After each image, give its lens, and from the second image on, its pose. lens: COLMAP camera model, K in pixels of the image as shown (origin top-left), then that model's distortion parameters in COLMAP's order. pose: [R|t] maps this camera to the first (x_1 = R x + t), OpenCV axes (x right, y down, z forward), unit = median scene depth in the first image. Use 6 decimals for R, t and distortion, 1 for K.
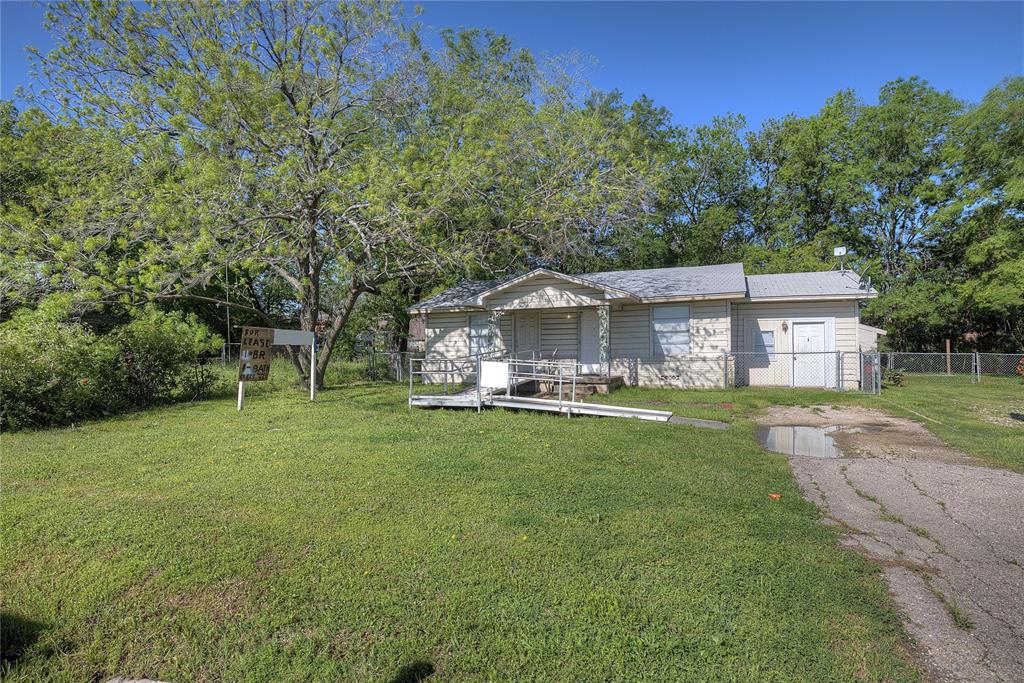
lens RADIAL K [[542.3, 0, 515.4], [0, 542.3, 339.8], [0, 0, 1]] dist [-0.002051, 0.002125]
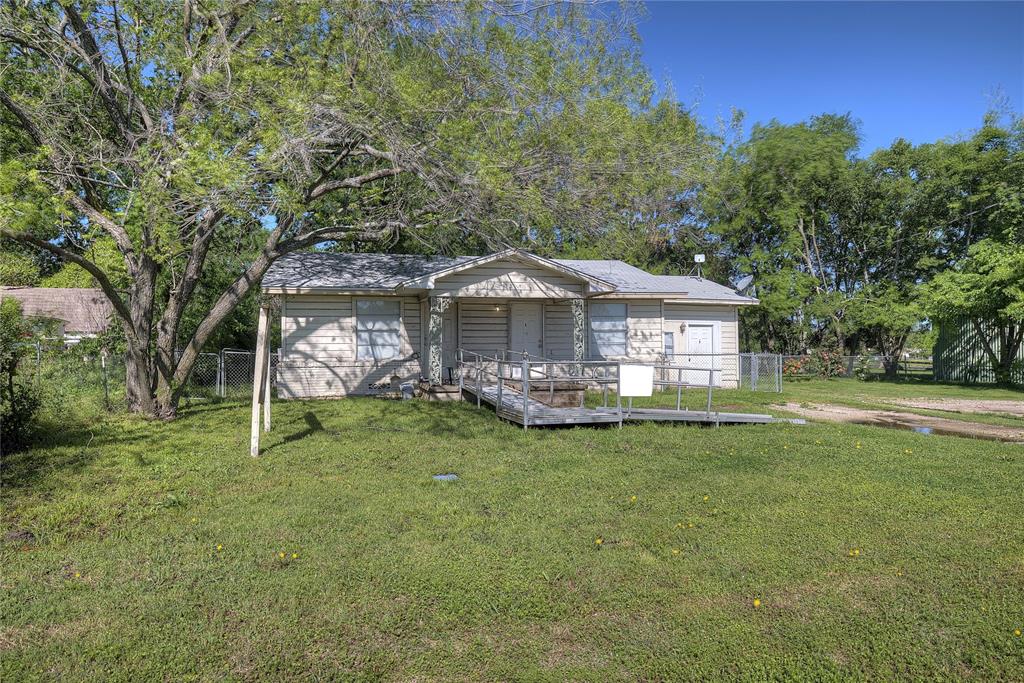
lens RADIAL K [[652.0, 0, 512.0], [0, 652.0, 341.5], [0, 0, 1]] dist [-0.002667, 0.004482]
pose [[0.805613, 0.014435, 0.592266, -0.497956], [-0.017200, 0.999852, -0.000973, 0.006841], [-0.592193, -0.009403, 0.805742, 0.213141]]
